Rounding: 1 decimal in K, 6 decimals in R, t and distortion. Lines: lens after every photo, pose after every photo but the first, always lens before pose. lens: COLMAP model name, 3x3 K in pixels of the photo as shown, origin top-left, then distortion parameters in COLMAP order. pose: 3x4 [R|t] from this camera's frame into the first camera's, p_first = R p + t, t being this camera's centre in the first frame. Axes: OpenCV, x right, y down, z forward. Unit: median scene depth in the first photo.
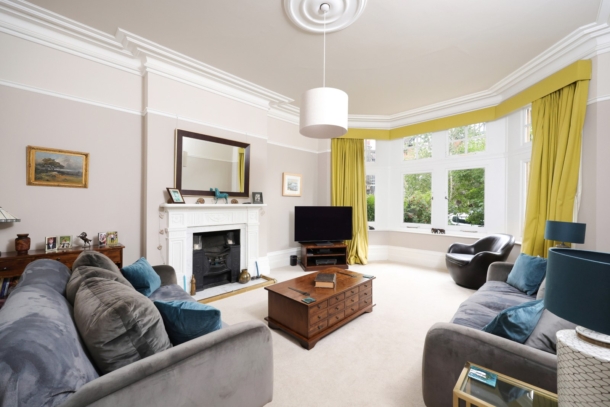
lens RADIAL K [[242.9, 0, 305.0], [0, 242.9, 206.7], [0, 0, 1]] dist [0.000630, 0.000037]
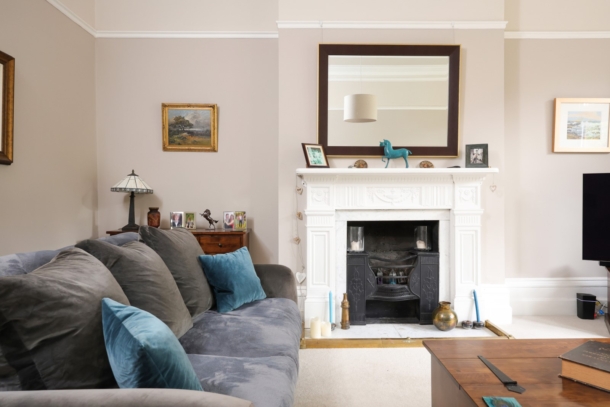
lens RADIAL K [[403.6, 0, 305.3], [0, 403.6, 201.8], [0, 0, 1]] dist [-0.019947, -0.002775]
pose [[0.713288, 0.001905, -0.700868, 0.131546], [-0.001235, 0.999998, 0.001461, 0.059955], [0.700870, -0.000176, 0.713289, 0.244946]]
